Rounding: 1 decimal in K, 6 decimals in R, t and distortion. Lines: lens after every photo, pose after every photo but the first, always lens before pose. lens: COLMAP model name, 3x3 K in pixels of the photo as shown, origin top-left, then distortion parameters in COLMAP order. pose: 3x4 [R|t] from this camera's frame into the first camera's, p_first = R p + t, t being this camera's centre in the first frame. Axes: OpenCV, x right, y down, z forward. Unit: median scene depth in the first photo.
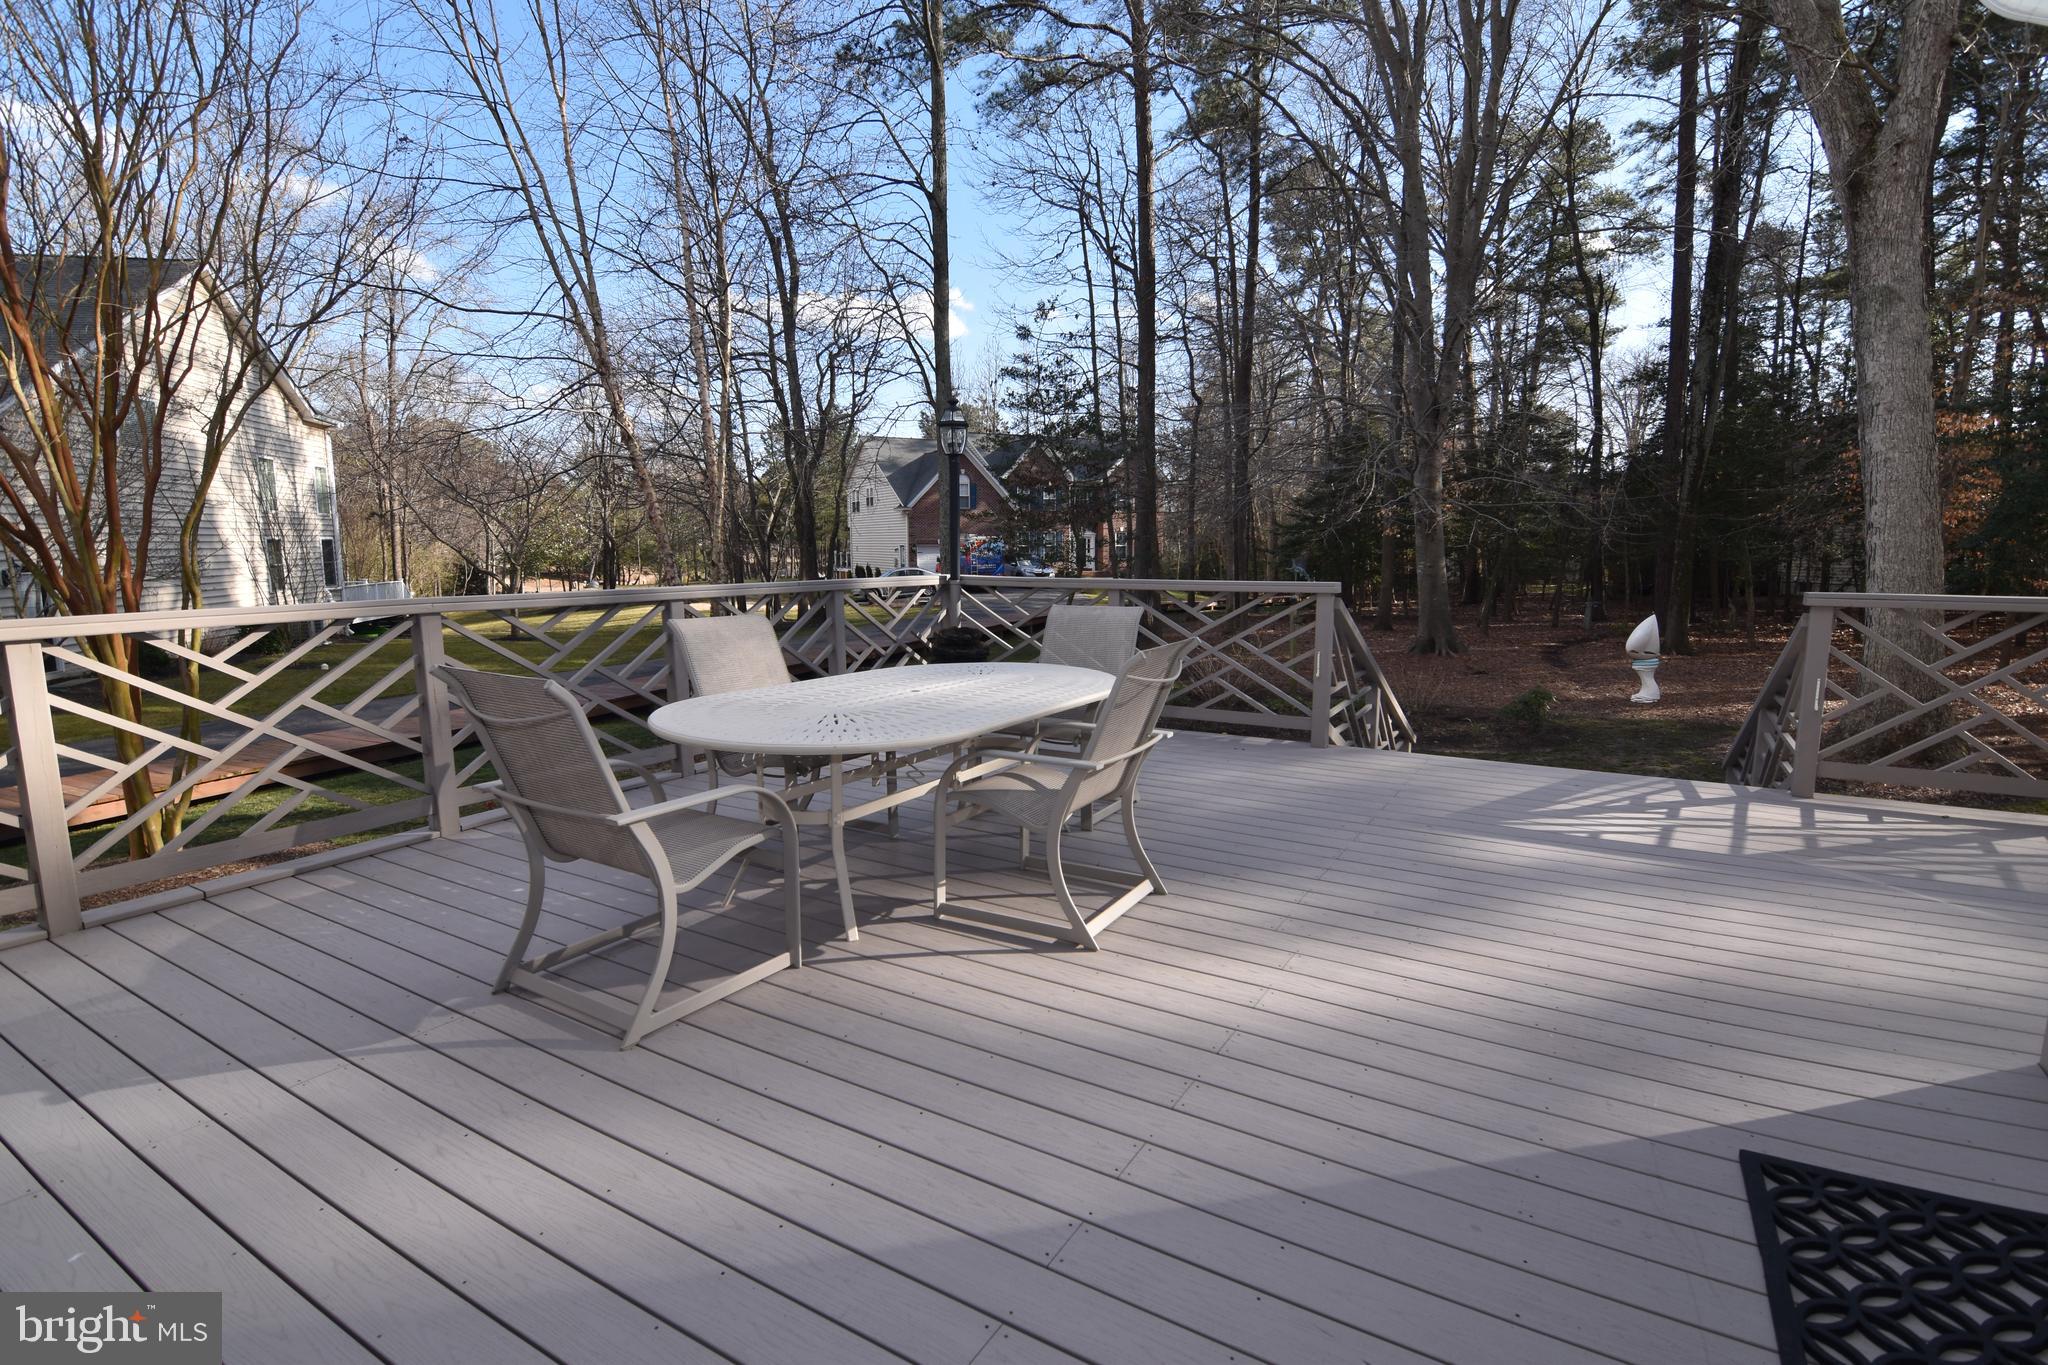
lens RADIAL K [[991.9, 0, 1033.9], [0, 991.9, 683.1], [0, 0, 1]] dist [-0.003705, -0.011453]
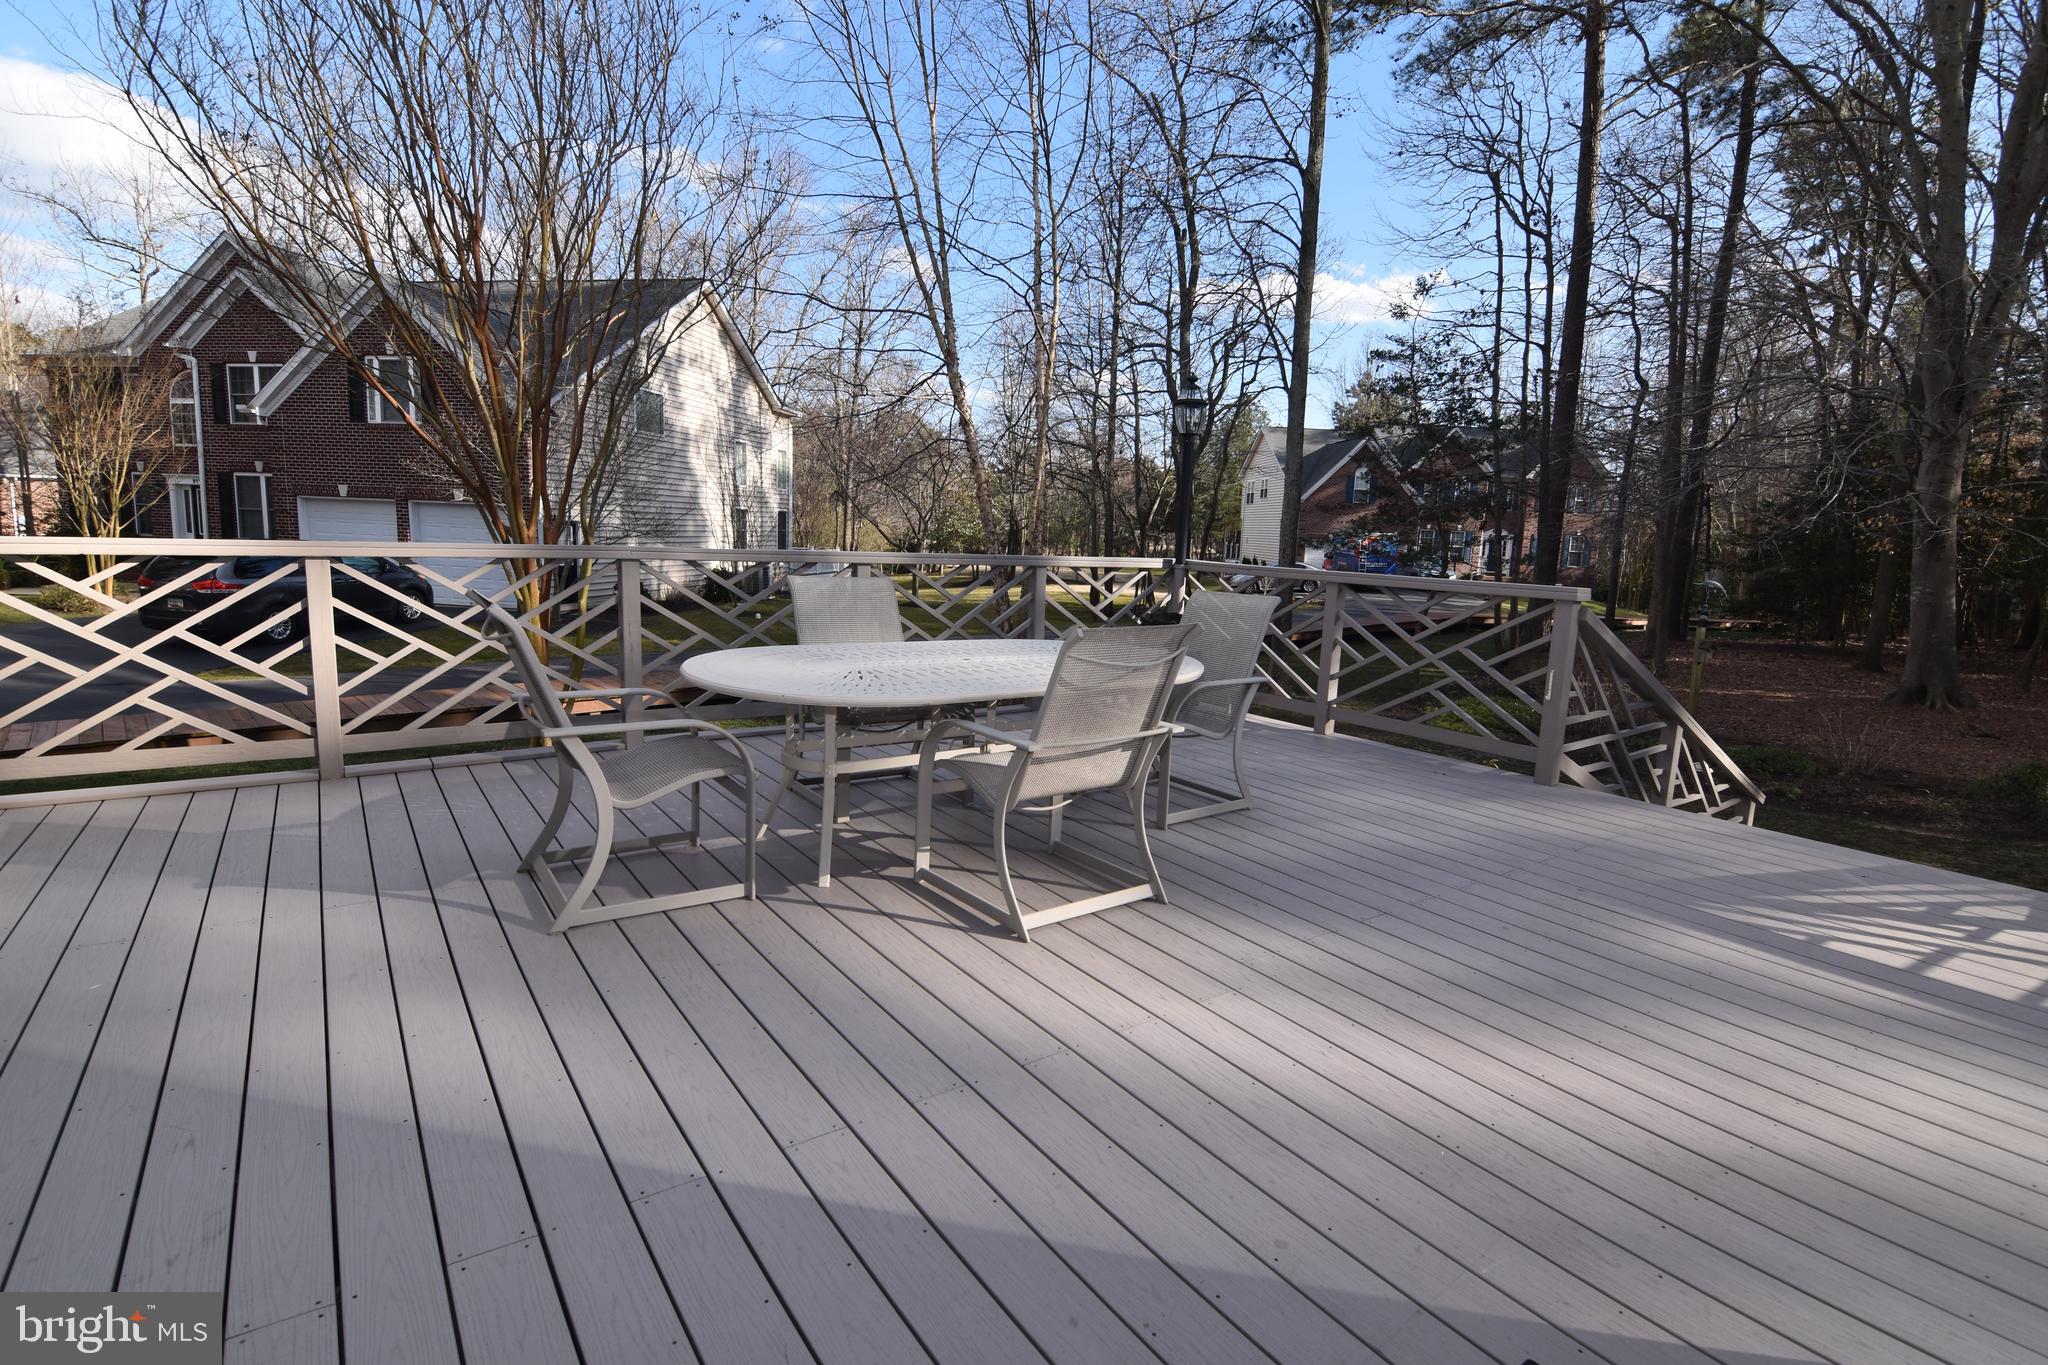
lens RADIAL K [[991.9, 0, 1033.9], [0, 991.9, 683.1], [0, 0, 1]] dist [-0.003705, -0.011453]
pose [[0.917767, 0.099148, -0.384543, 0.106423], [-0.096333, 0.994993, 0.026629, -0.000595], [0.385257, 0.012605, 0.922723, 0.032569]]
